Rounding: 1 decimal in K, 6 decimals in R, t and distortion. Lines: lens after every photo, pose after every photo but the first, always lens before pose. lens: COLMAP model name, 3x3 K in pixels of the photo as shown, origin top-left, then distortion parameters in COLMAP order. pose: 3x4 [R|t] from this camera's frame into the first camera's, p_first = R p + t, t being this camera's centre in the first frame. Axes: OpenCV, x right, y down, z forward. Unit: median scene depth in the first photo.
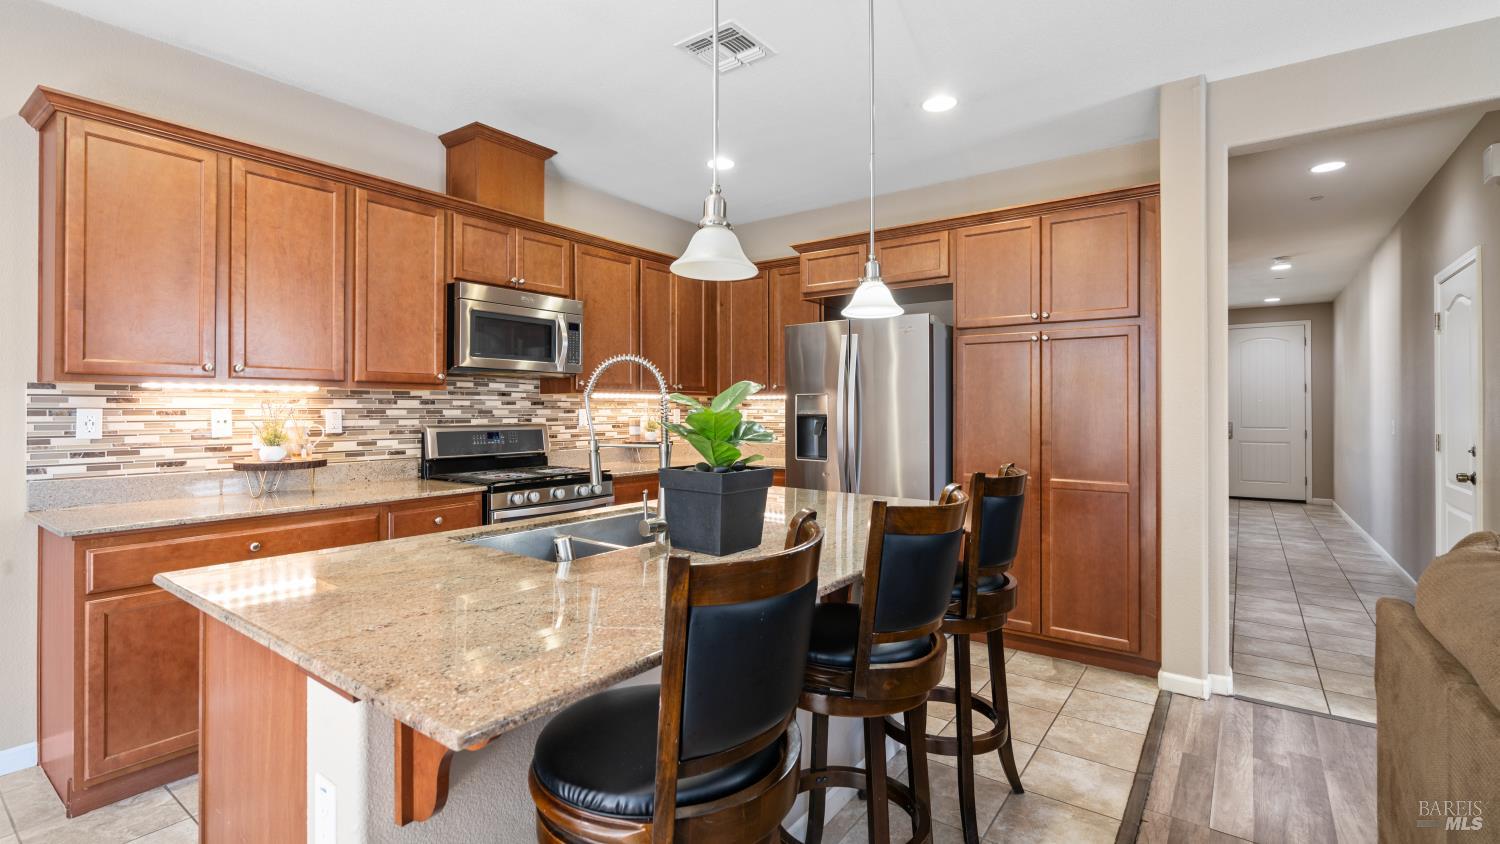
lens RADIAL K [[671.6, 0, 752.6], [0, 671.6, 407.5], [0, 0, 1]] dist [-0.002671, 0.000564]
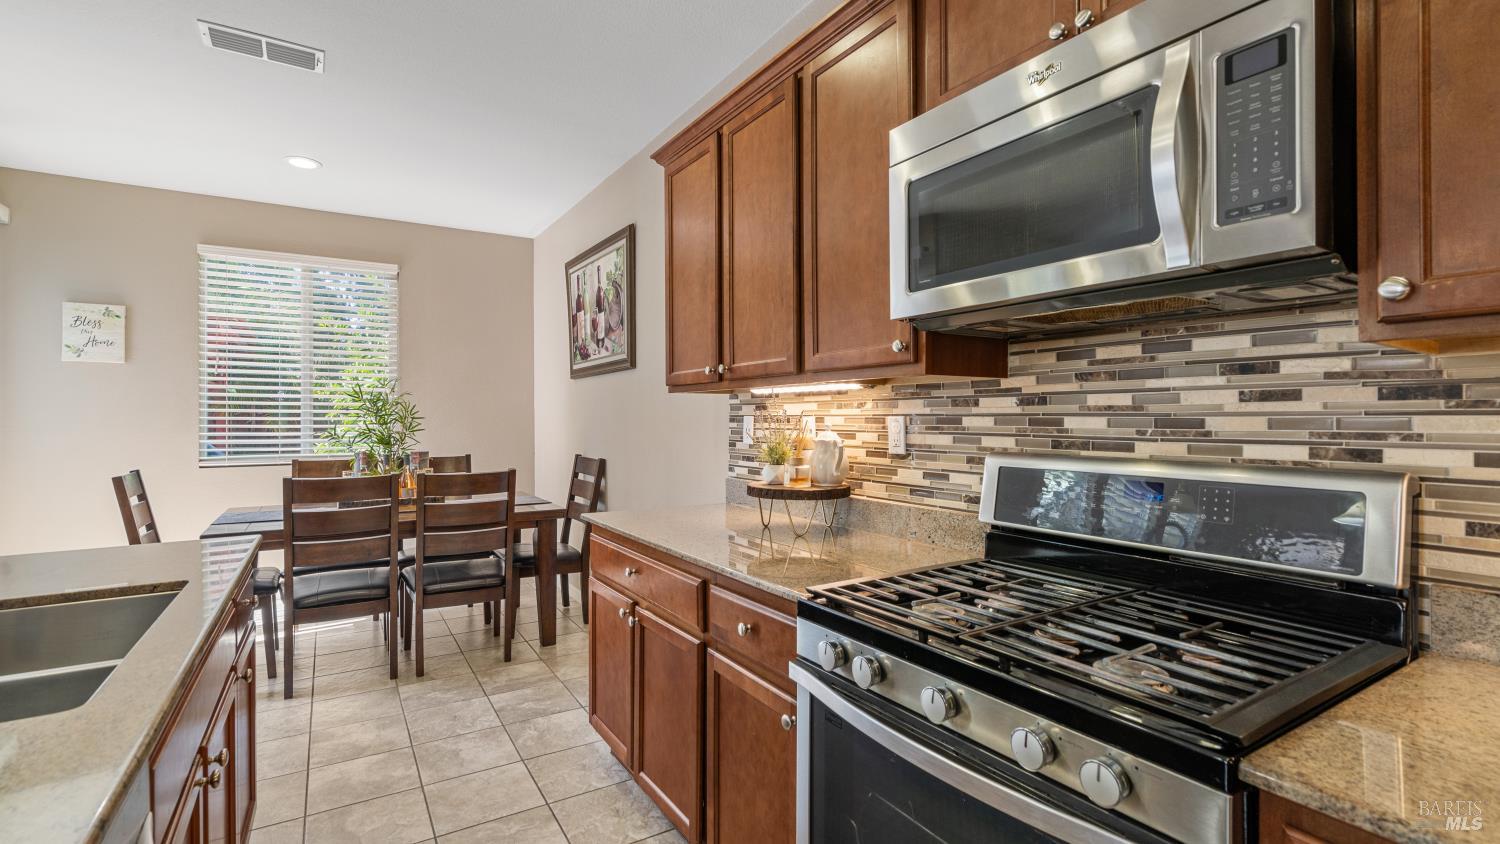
lens RADIAL K [[680.7, 0, 750.0], [0, 680.7, 422.0], [0, 0, 1]] dist [-0.001478, -0.000158]
pose [[-0.377398, 0.006957, -0.926025, 0.020153], [0.003839, 0.999975, 0.005948, 0.003358], [0.926043, -0.001310, -0.377415, 1.017536]]
